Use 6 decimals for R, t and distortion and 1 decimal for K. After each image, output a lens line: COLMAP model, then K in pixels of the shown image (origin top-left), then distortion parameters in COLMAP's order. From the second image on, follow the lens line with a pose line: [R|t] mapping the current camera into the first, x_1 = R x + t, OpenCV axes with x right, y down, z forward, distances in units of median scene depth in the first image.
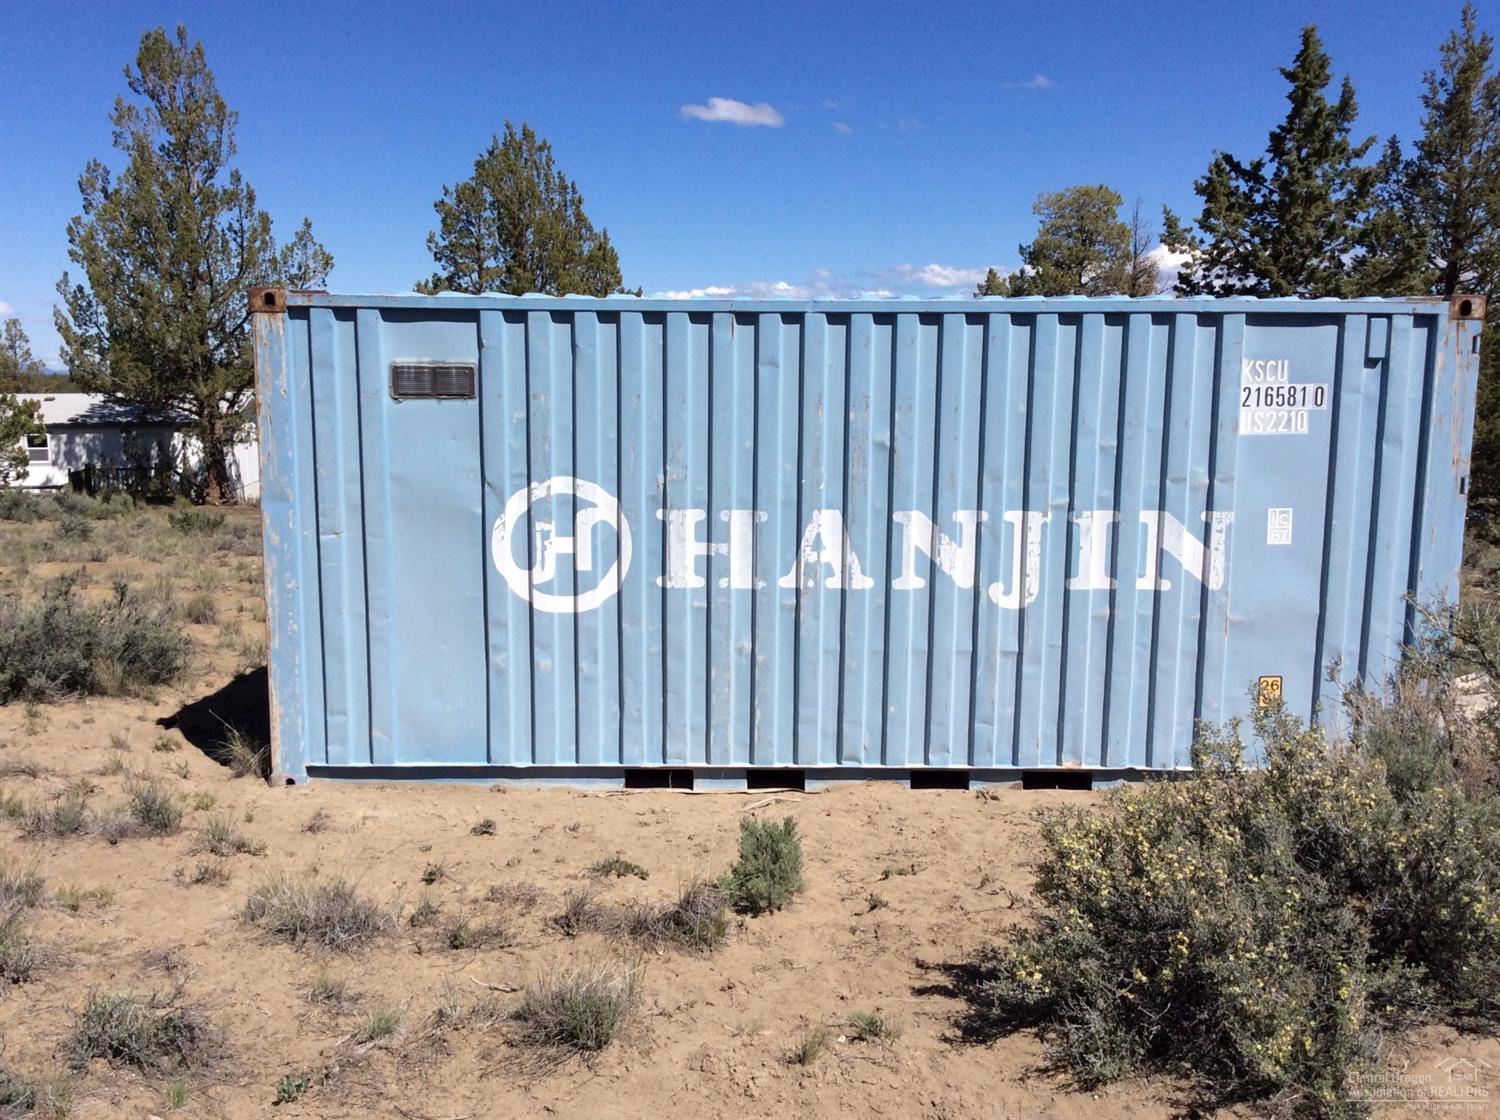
lens RADIAL K [[1349.1, 0, 750.0], [0, 1349.1, 560.0], [0, 0, 1]] dist [0.156607, -0.312576]
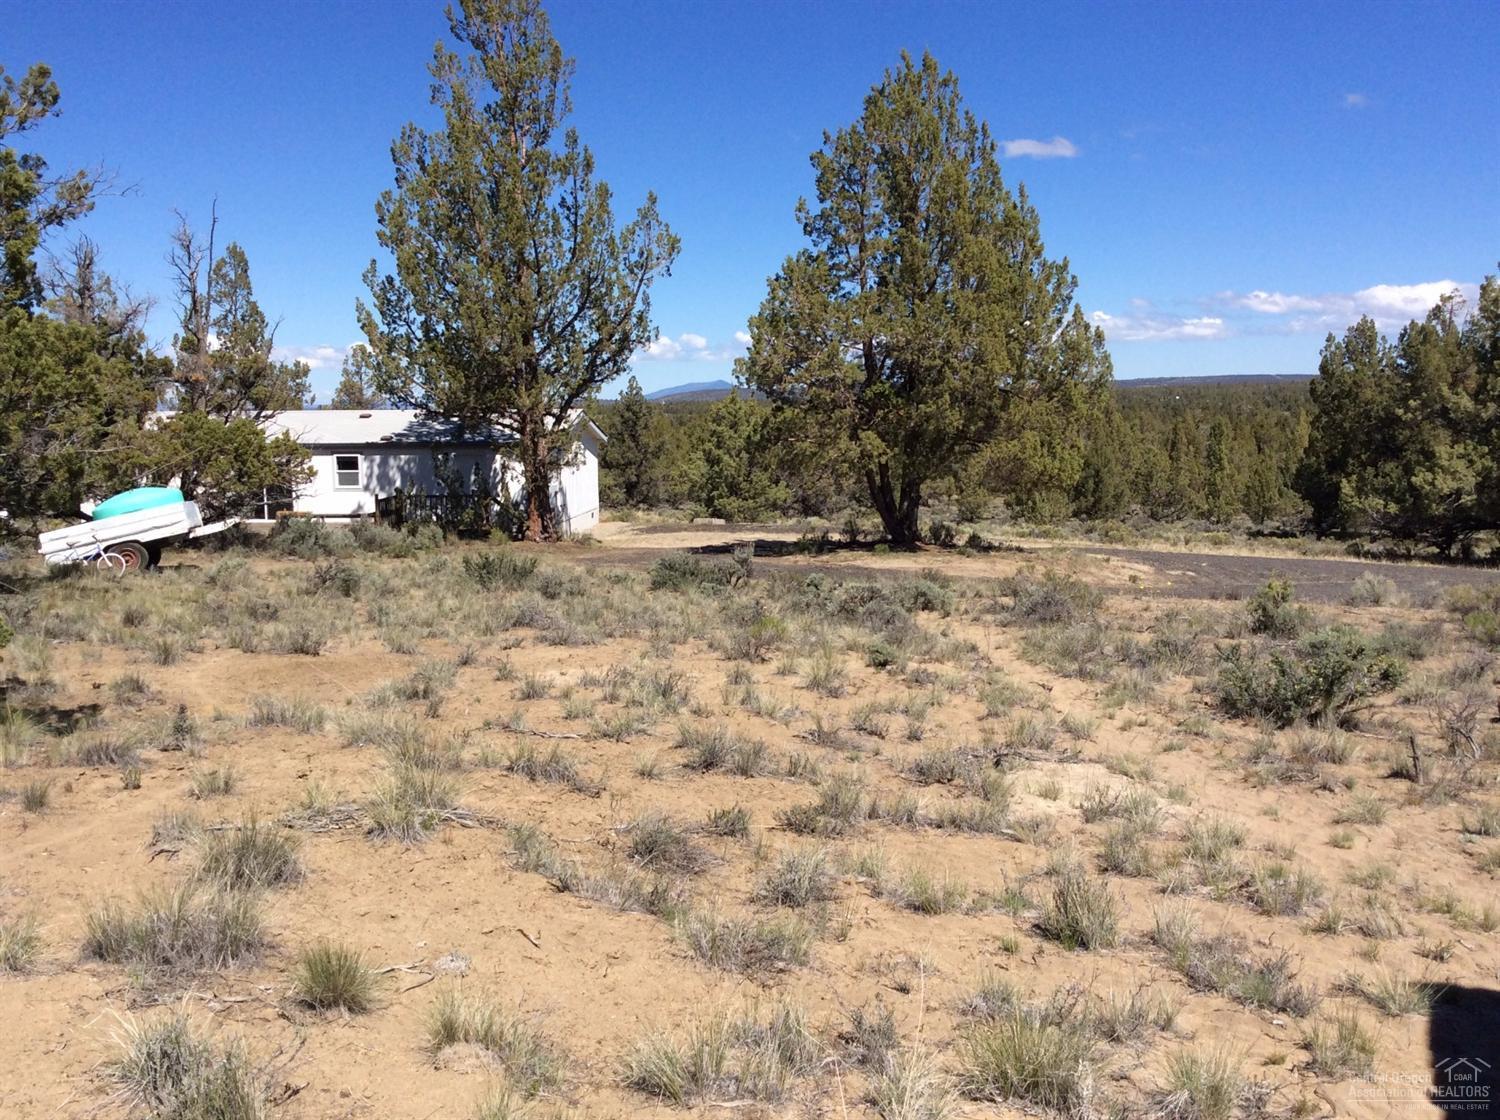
lens RADIAL K [[1349.1, 0, 750.0], [0, 1349.1, 560.0], [0, 0, 1]] dist [0.156607, -0.312576]
pose [[0.973656, 0.023692, -0.226787, -0.078945], [-0.028876, 0.999391, -0.019567, -0.016557], [0.226185, 0.025601, 0.973748, 0.236018]]
